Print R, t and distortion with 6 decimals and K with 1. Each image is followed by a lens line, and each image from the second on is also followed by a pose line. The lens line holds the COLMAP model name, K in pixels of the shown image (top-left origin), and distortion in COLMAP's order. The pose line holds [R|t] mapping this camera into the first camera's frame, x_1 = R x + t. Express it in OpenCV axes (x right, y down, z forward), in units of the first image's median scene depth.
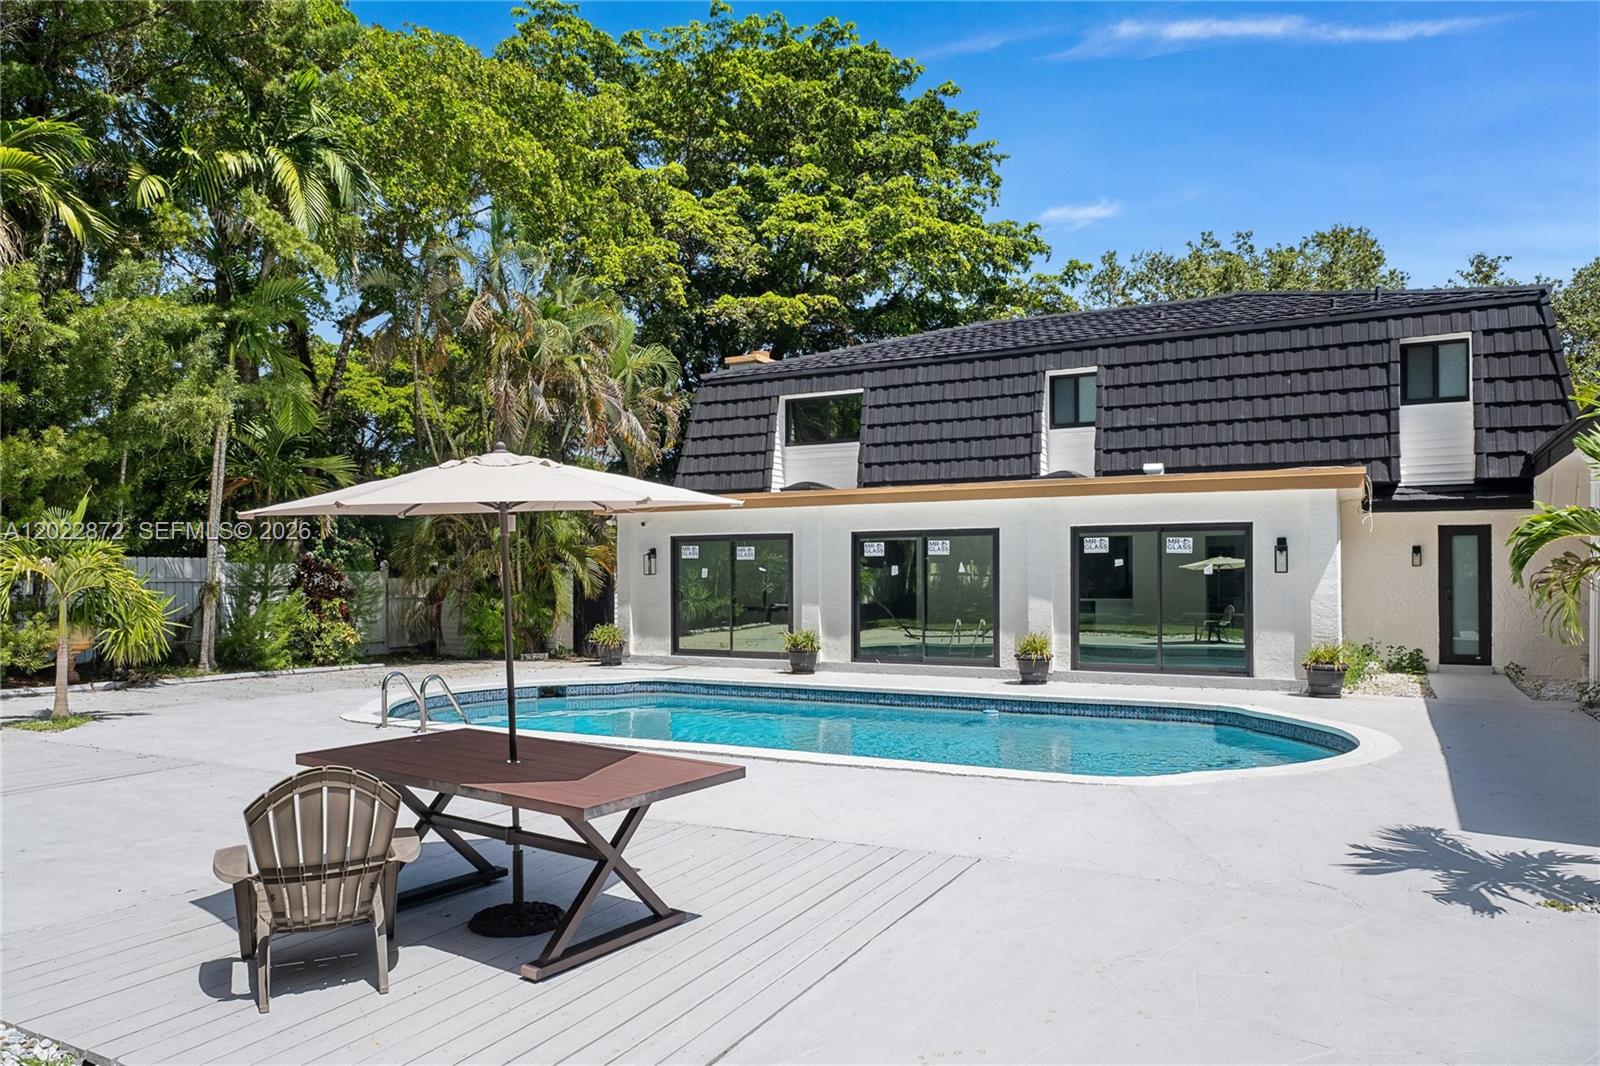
lens RADIAL K [[1124.6, 0, 772.0], [0, 1124.6, 568.7], [0, 0, 1]] dist [-0.016556, -0.011071]
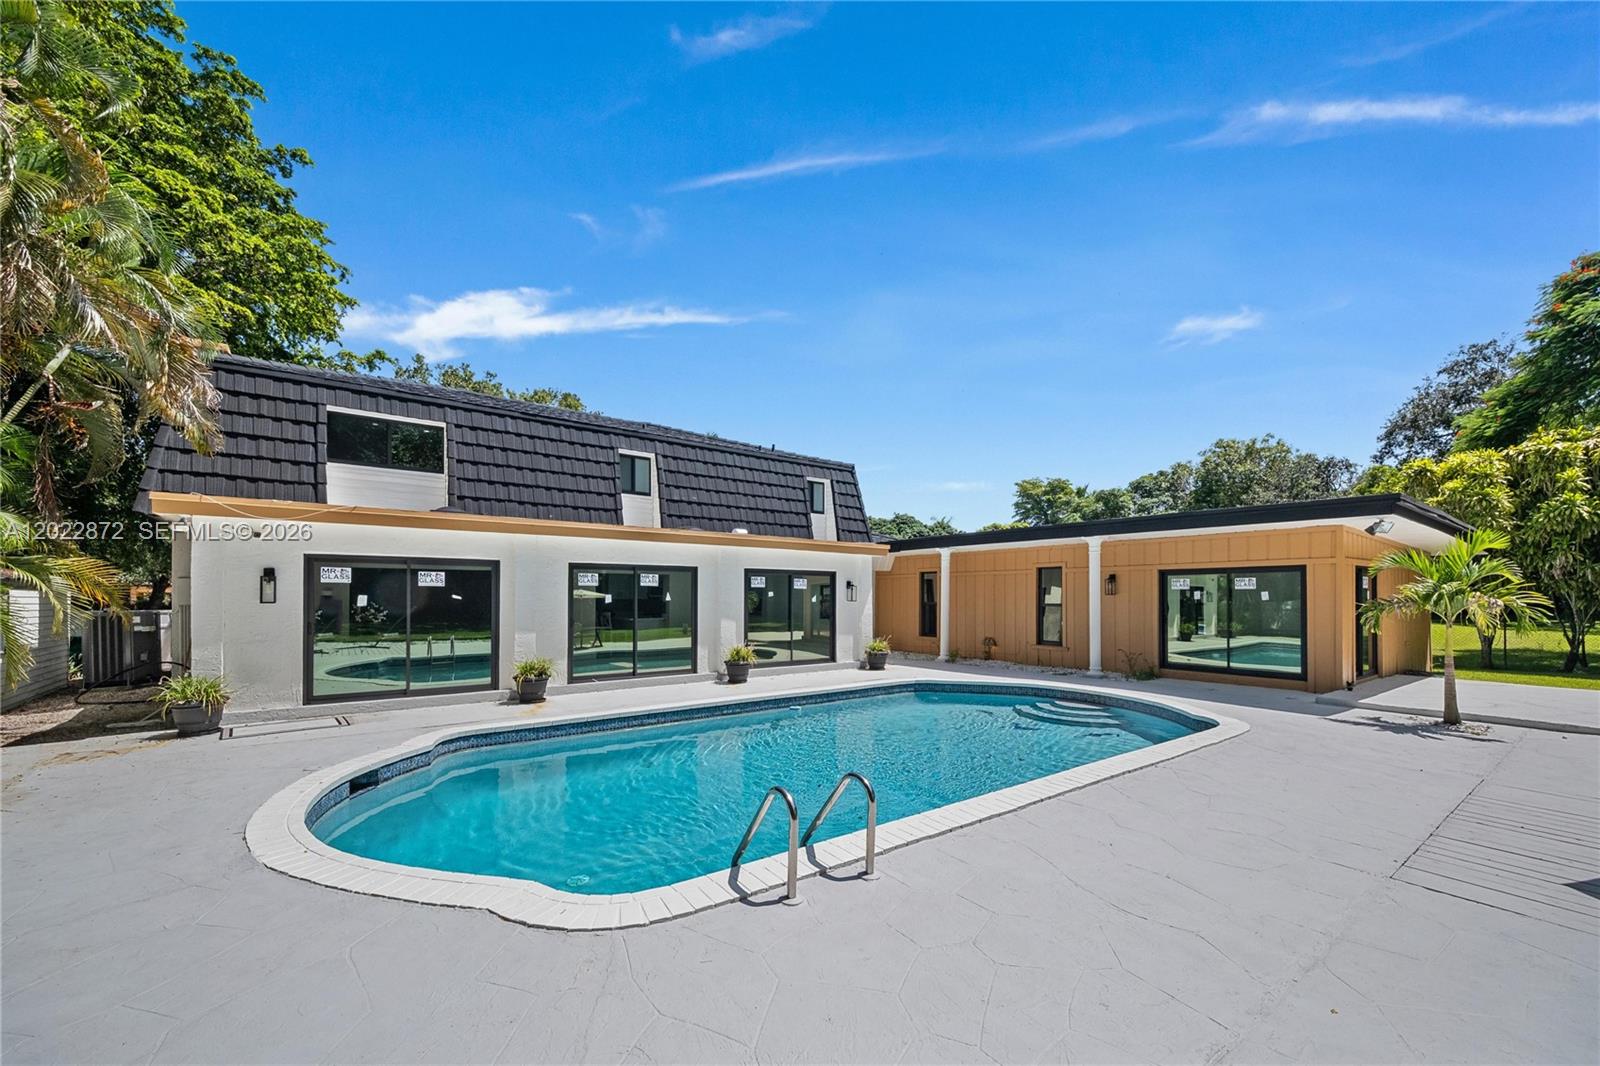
lens RADIAL K [[625.9, 0, 807.6], [0, 625.9, 591.6], [0, 0, 1]] dist [0.012304, -0.000889]
pose [[0.395690, 0.011308, 0.918315, -0.373502], [-0.009954, 0.999918, -0.008024, -0.002463], [-0.918330, -0.005965, 0.395770, 0.529989]]
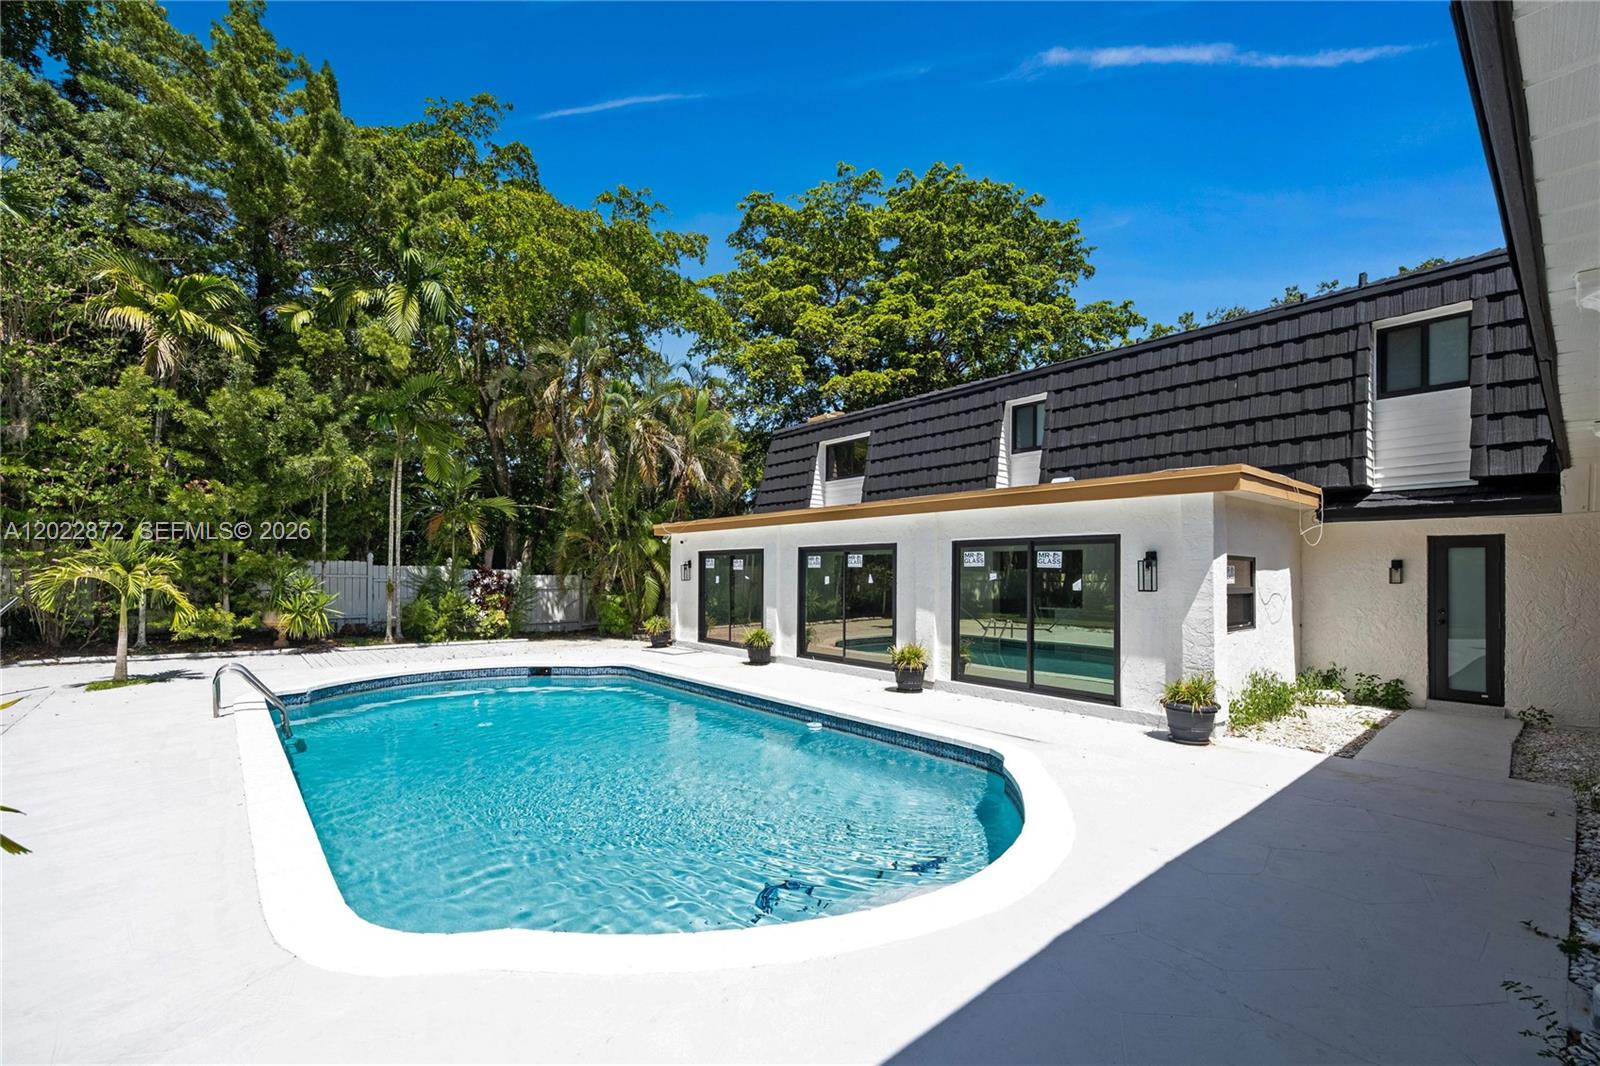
lens RADIAL K [[677.6, 0, 779.0], [0, 677.6, 568.2], [0, 0, 1]] dist [-0.000968, -0.005173]
pose [[0.932476, 0.006166, -0.361178, 0.296135], [-0.007639, 0.999967, -0.002652, -0.008452], [0.361150, 0.005232, 0.932493, 0.315611]]
